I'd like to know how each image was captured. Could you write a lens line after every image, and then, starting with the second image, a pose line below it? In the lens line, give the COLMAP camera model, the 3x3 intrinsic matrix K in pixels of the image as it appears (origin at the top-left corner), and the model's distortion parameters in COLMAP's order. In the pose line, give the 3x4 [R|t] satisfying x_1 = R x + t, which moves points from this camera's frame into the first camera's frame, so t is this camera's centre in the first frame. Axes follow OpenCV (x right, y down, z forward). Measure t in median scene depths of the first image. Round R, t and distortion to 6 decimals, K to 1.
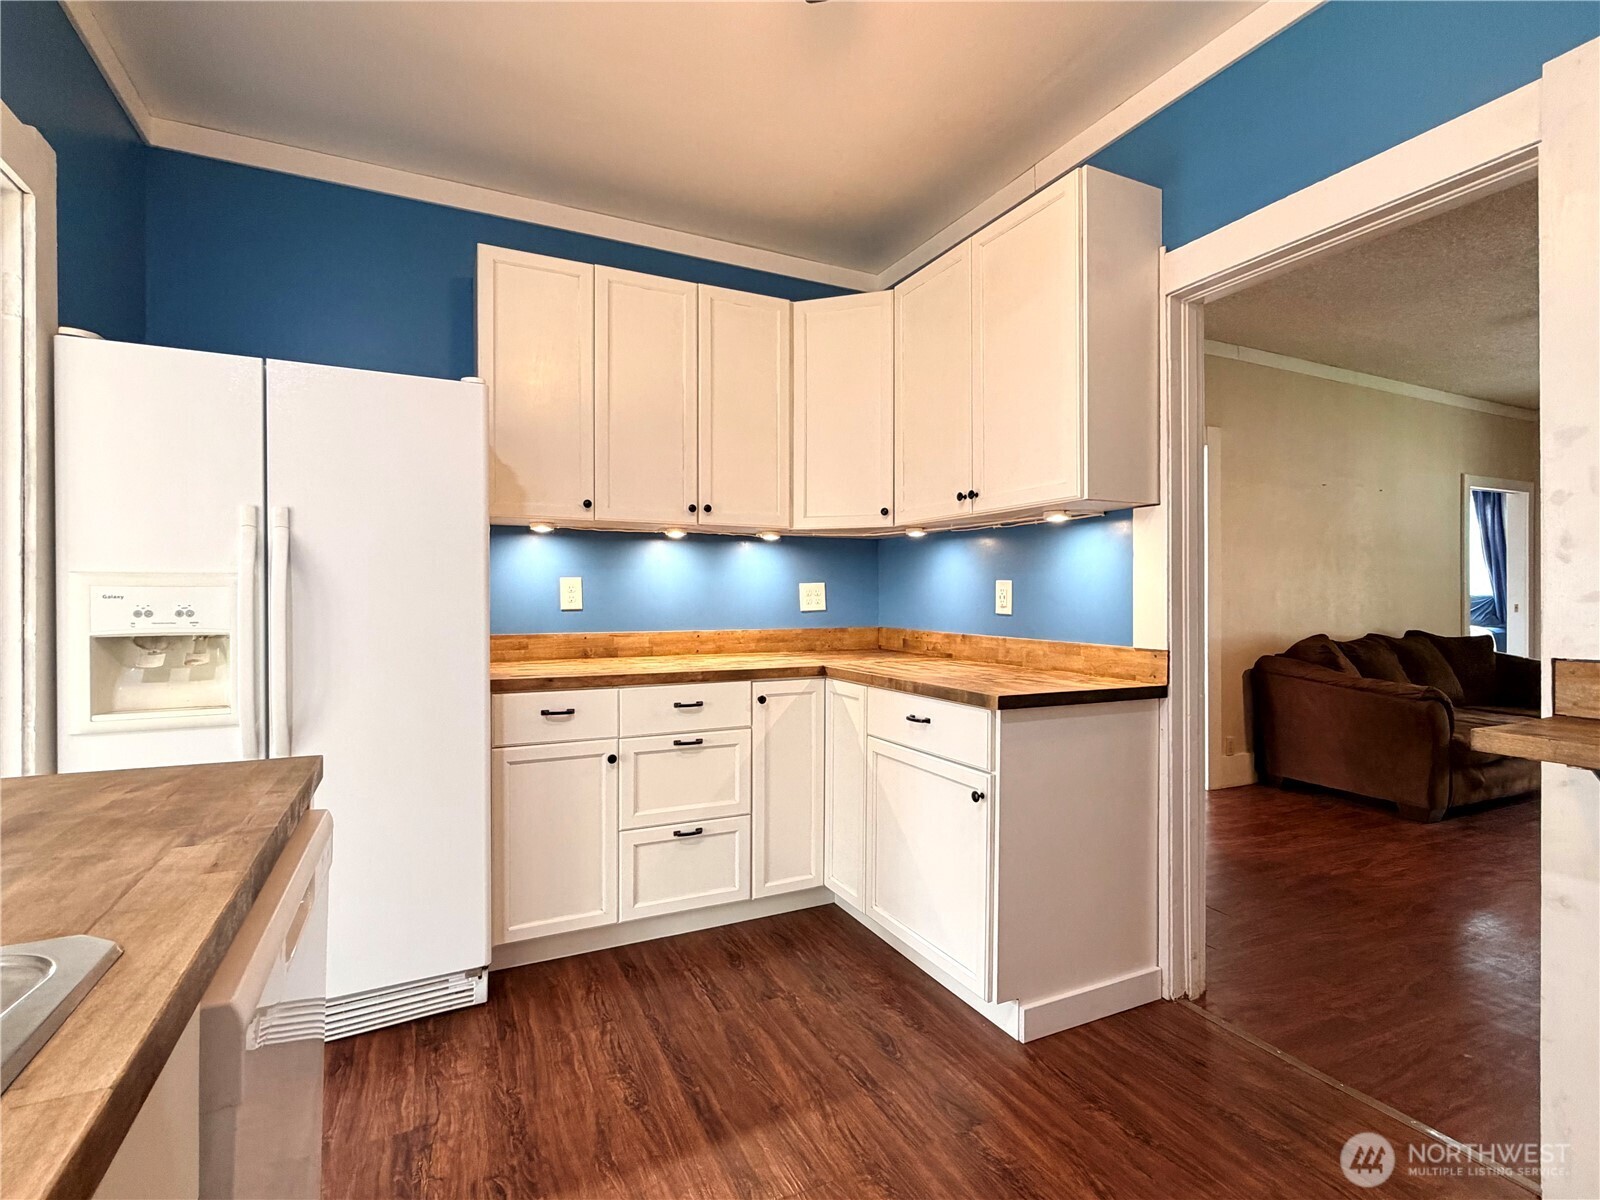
lens RADIAL K [[736.1, 0, 800.0], [0, 736.1, 600.0], [0, 0, 1]] dist [0.002257, 0.000199]
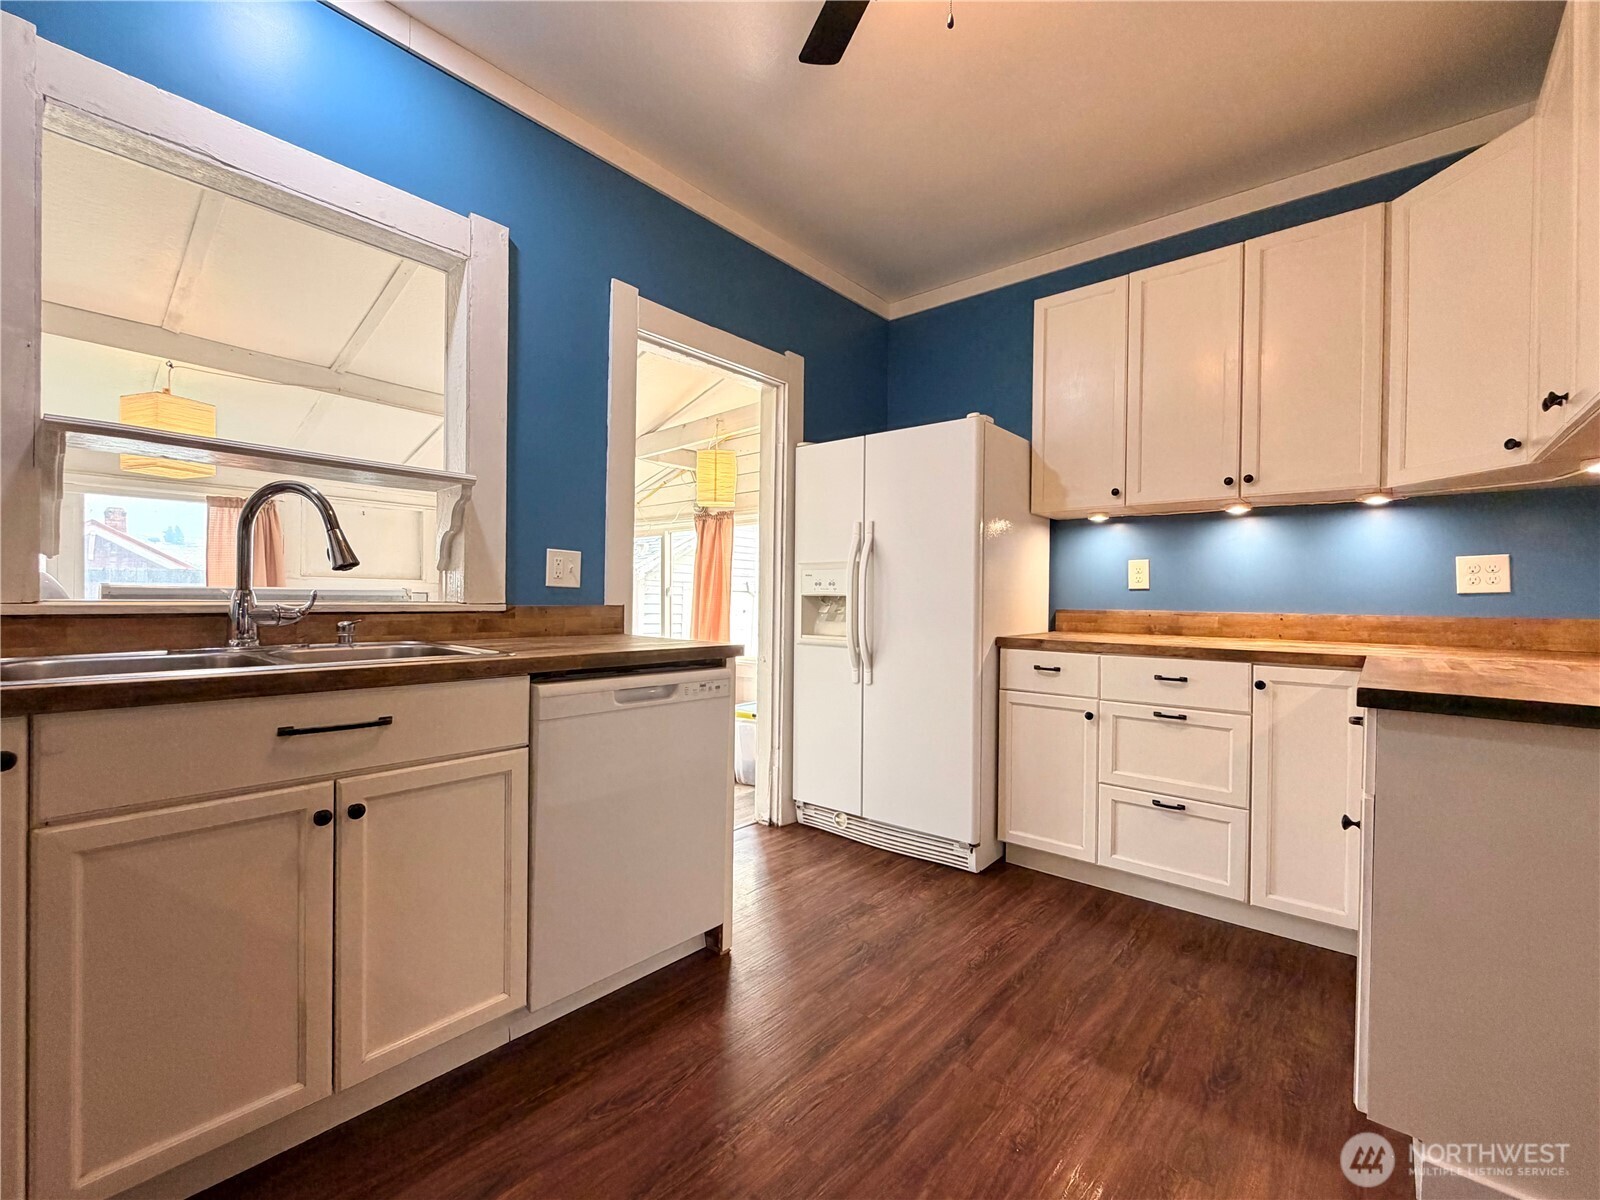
lens RADIAL K [[670.6, 0, 836.5], [0, 670.6, 595.9], [0, 0, 1]] dist [0.003612, 0.000363]
pose [[0.446194, 0.003655, -0.894929, 0.480736], [-0.009863, 0.999951, -0.000834, 0.035440], [0.894882, 0.009199, 0.446208, 0.185929]]
